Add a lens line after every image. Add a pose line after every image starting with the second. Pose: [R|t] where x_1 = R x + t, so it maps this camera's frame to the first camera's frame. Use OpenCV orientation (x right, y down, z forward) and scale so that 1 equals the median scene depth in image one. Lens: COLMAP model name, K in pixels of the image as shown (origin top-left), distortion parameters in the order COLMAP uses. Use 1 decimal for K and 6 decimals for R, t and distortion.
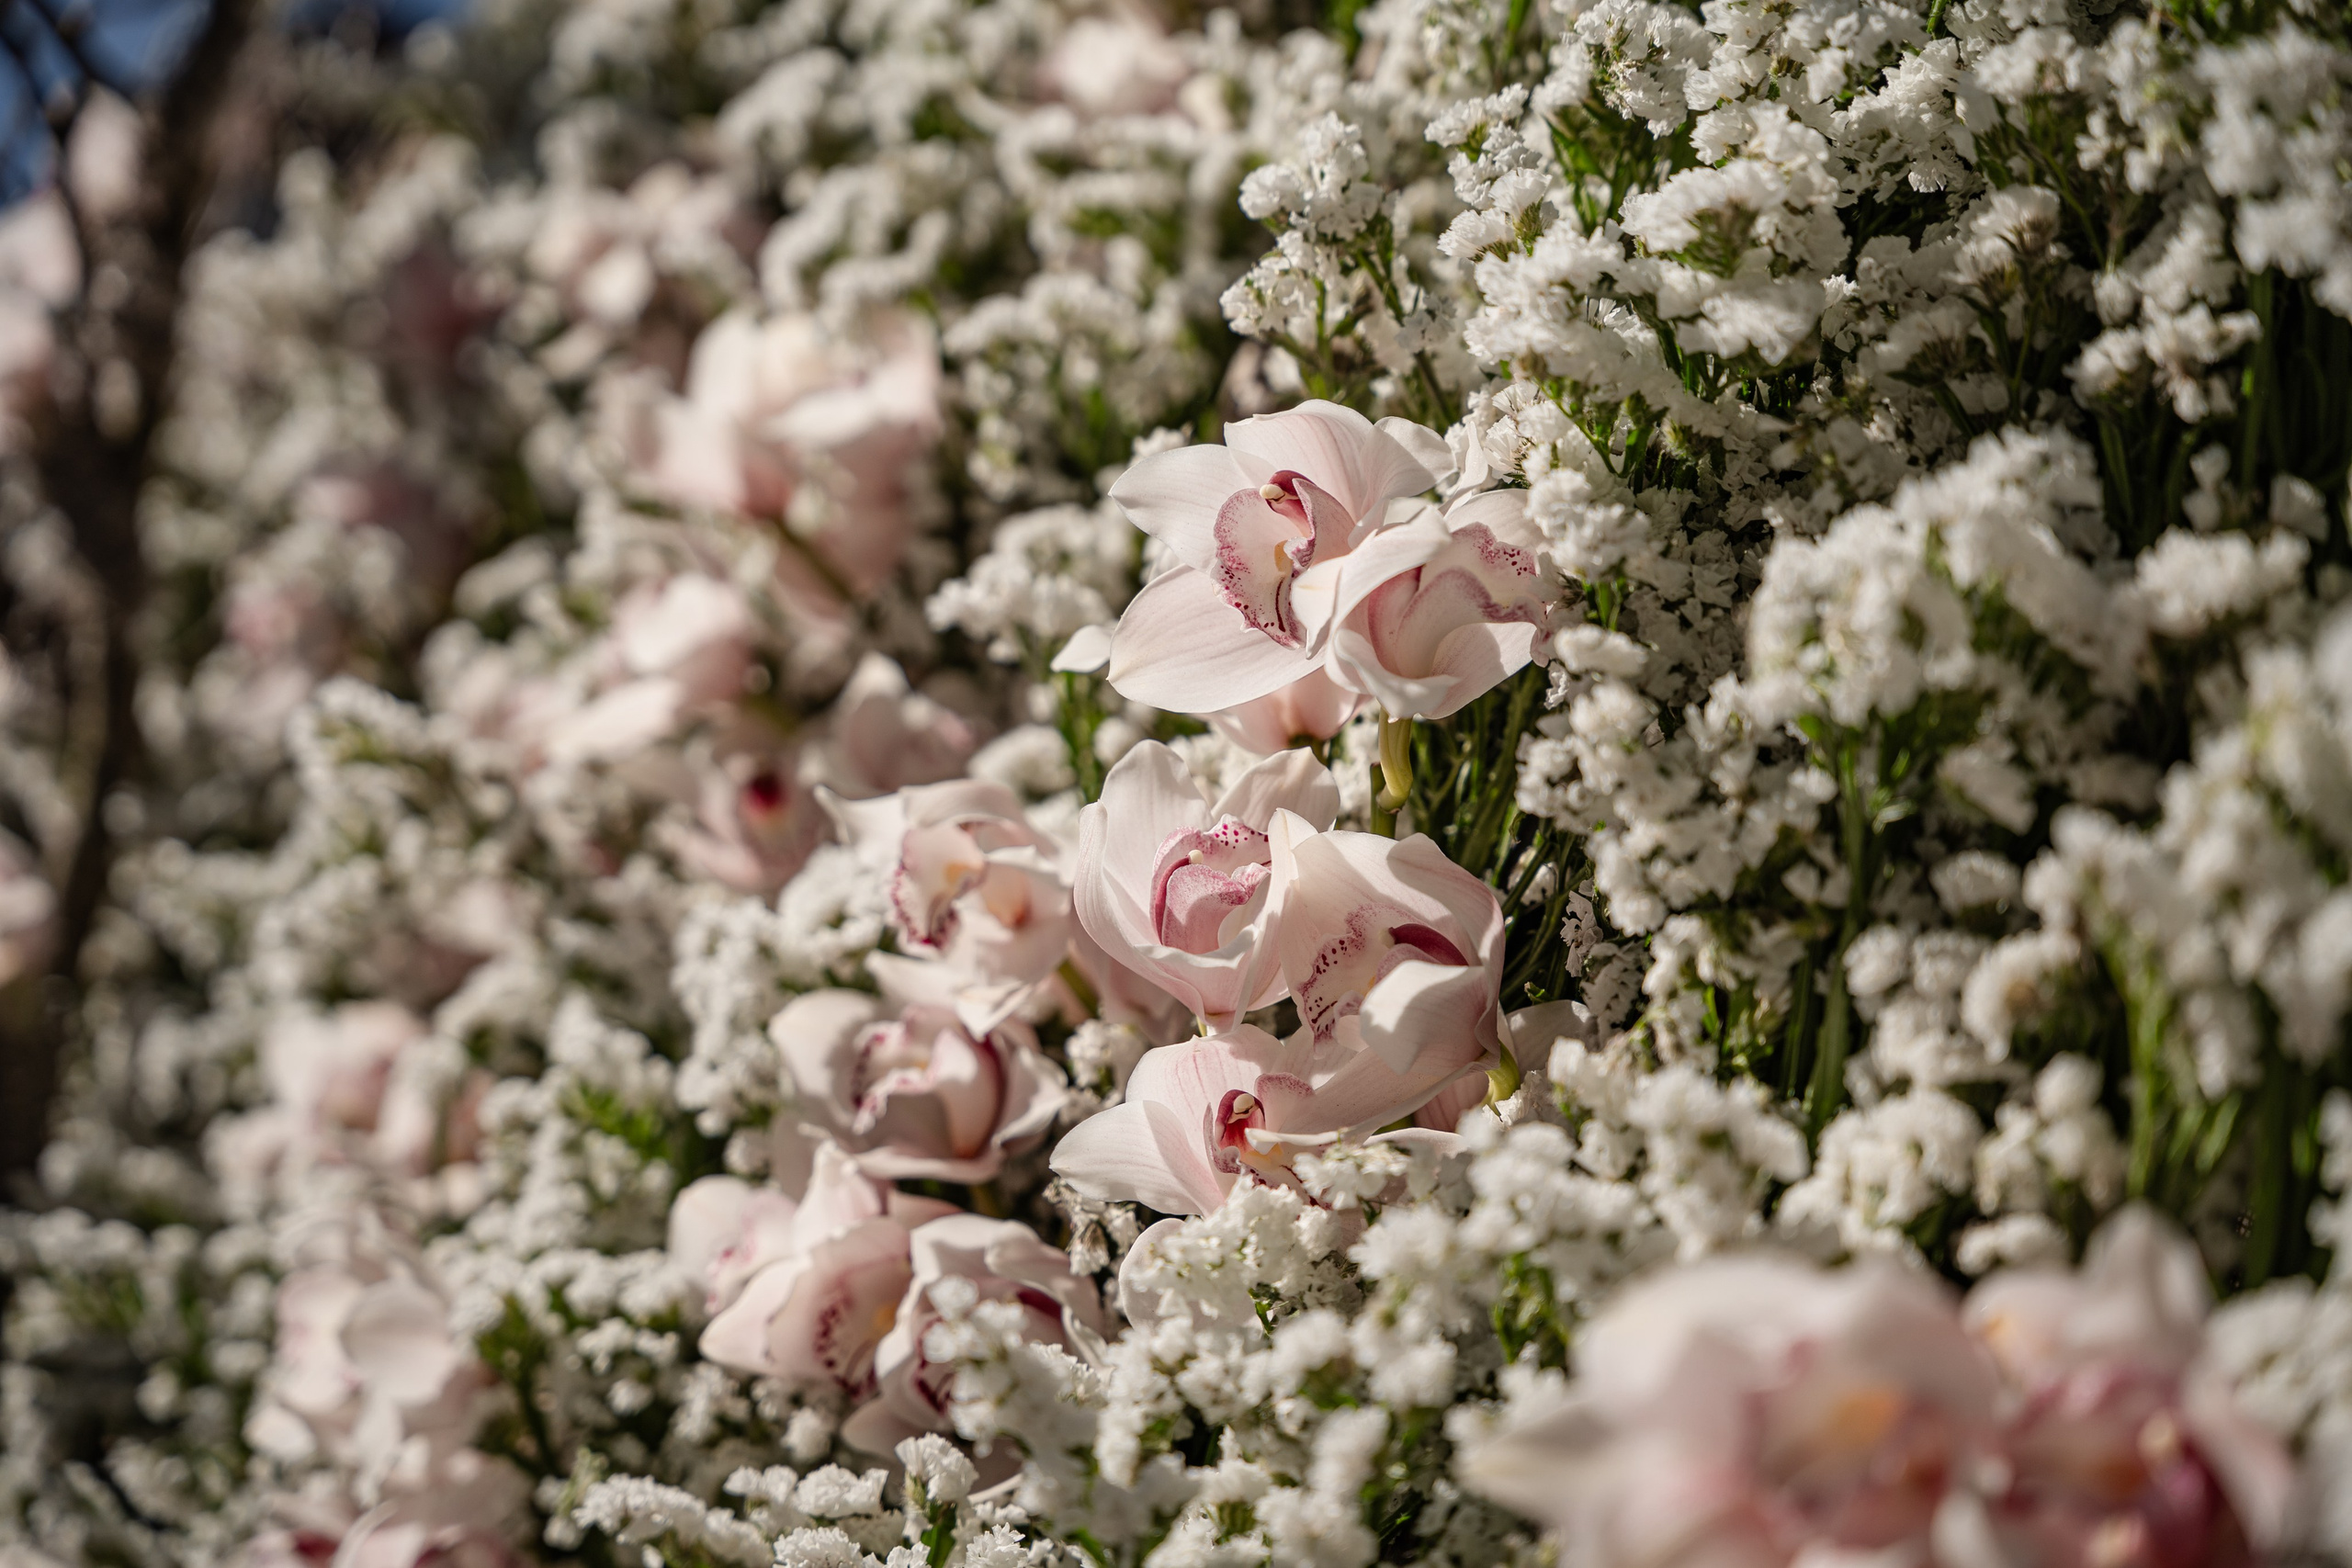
lens RADIAL K [[4636.5, 0, 1184.5], [0, 4636.5, 783.4], [0, 0, 1]] dist [0.275837, 0.000000]
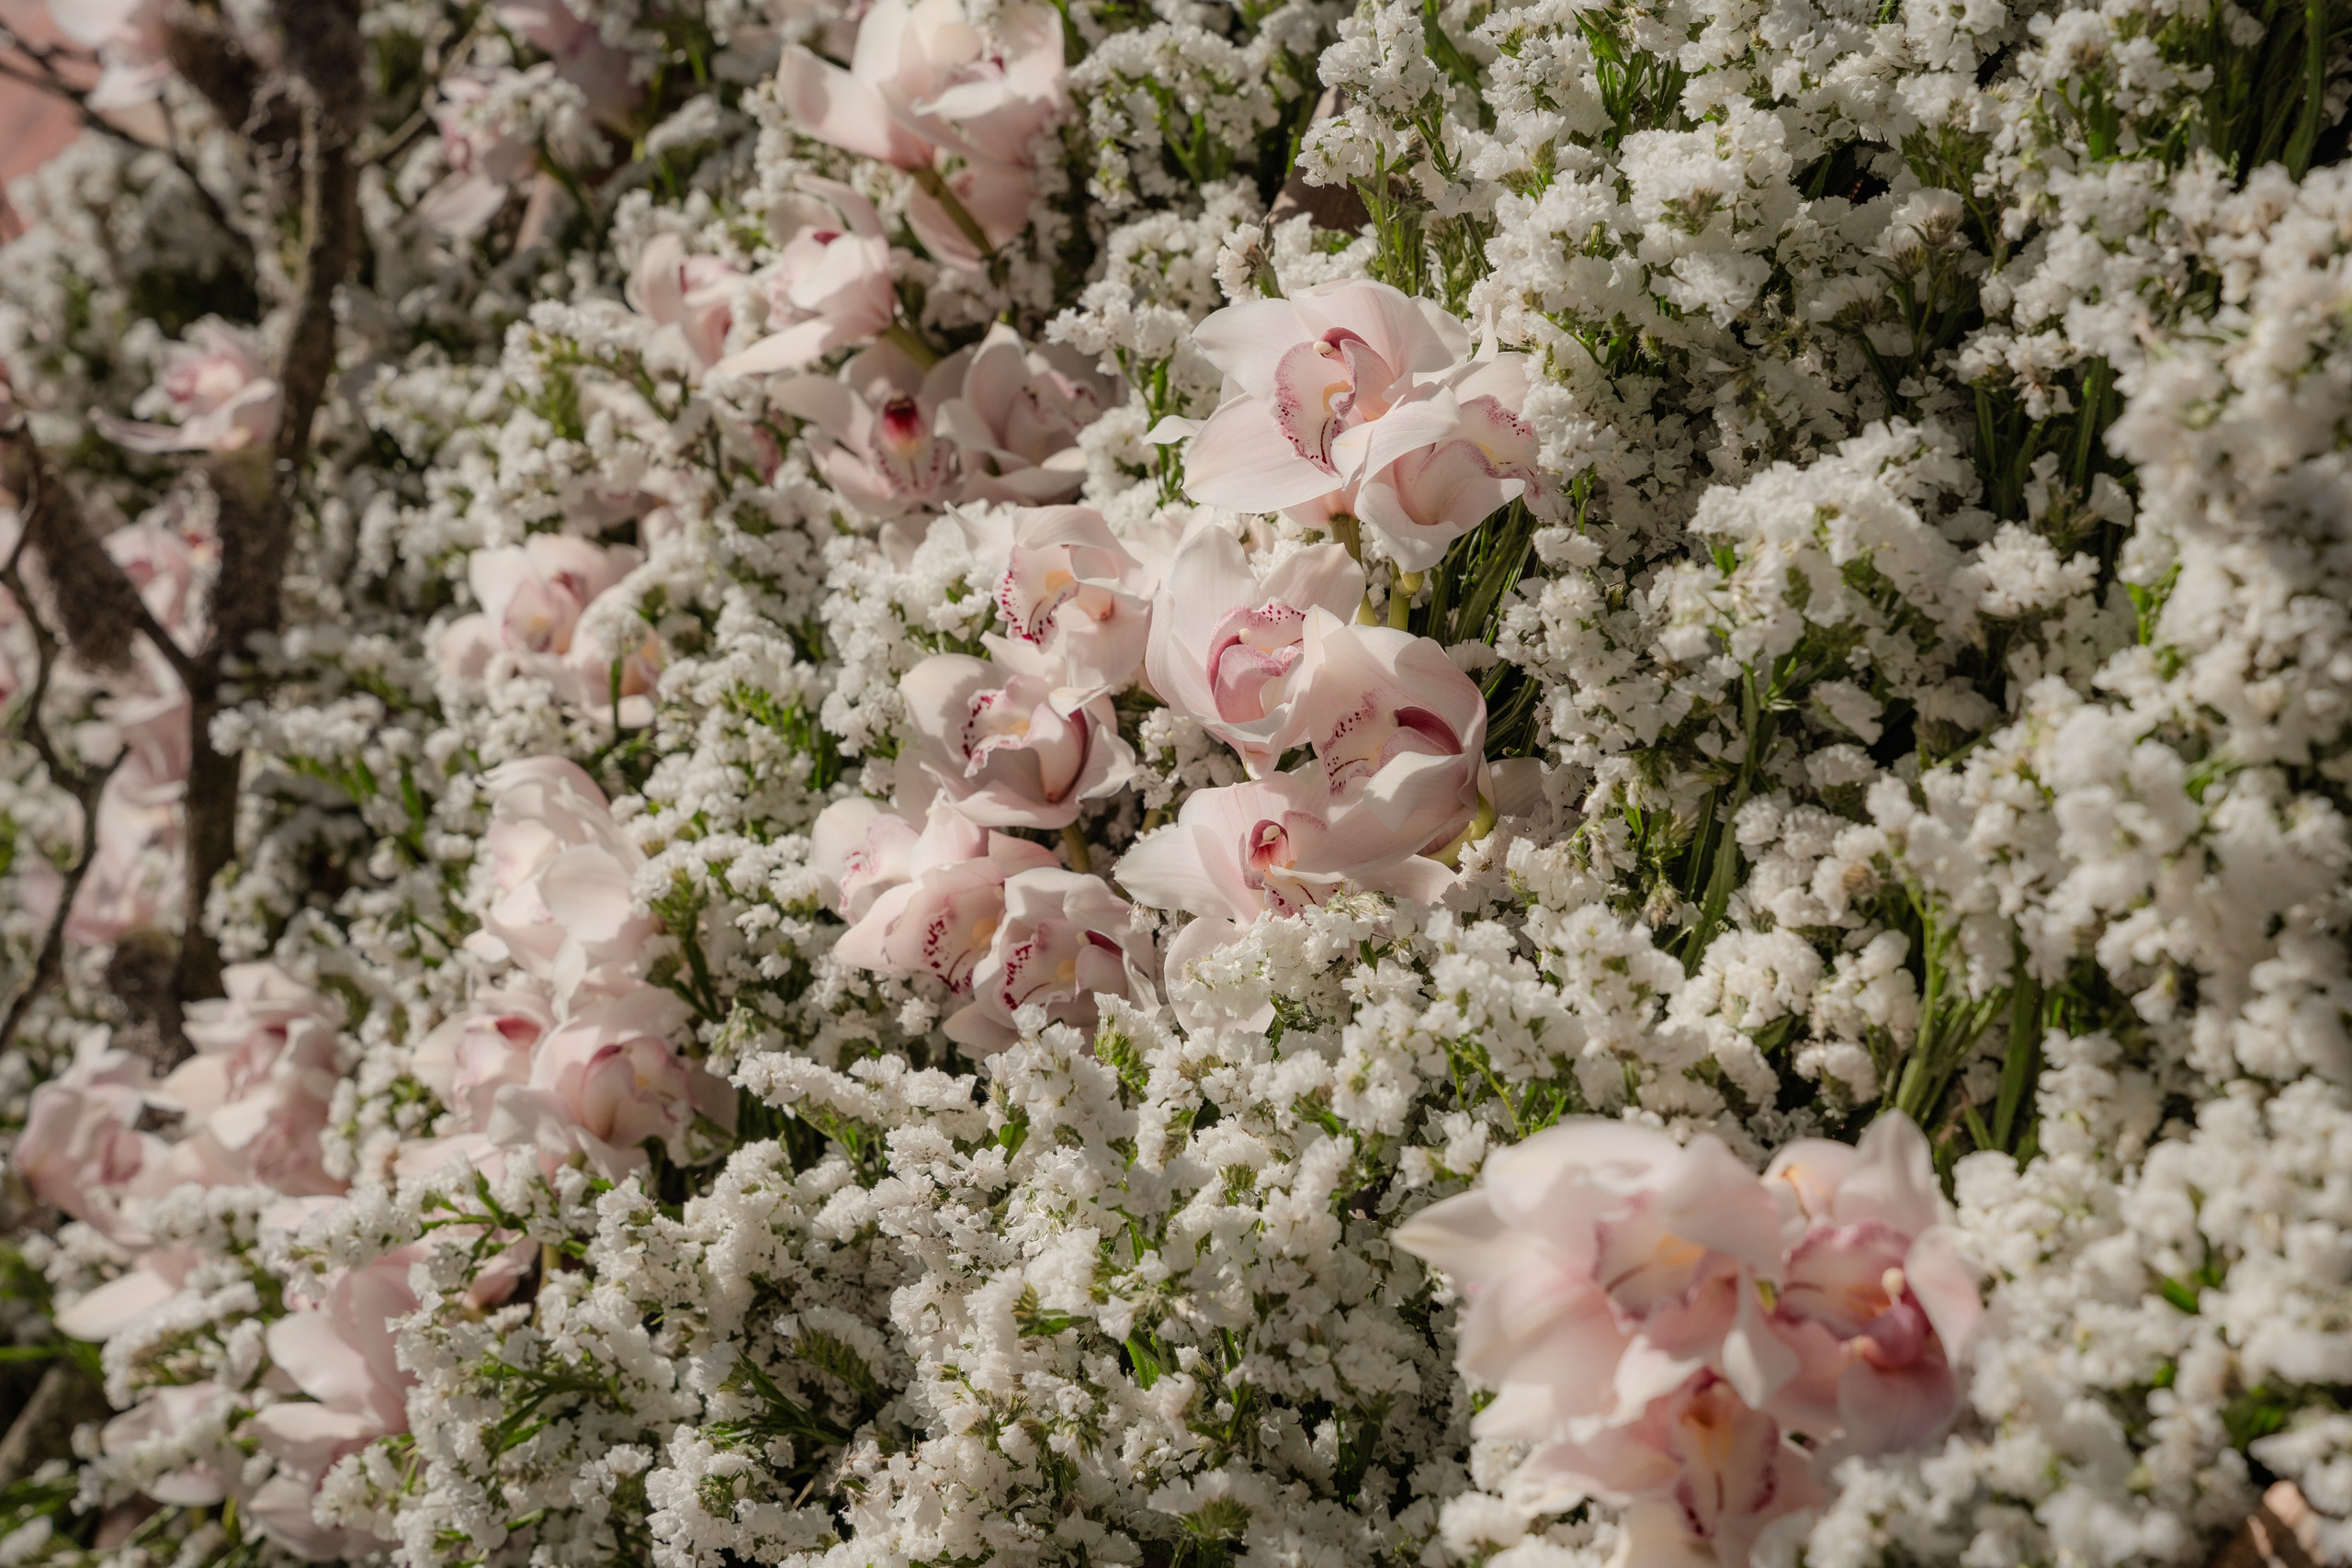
lens RADIAL K [[4636.5, 0, 1173.8], [0, 4636.5, 783.8], [0, 0, 1]] dist [0.275837, 0.000000]
pose [[0.997974, 0.059451, -0.022658, 0.014412], [-0.054324, 0.981625, 0.182922, -0.176856], [0.033116, -0.181320, 0.982866, -0.236976]]
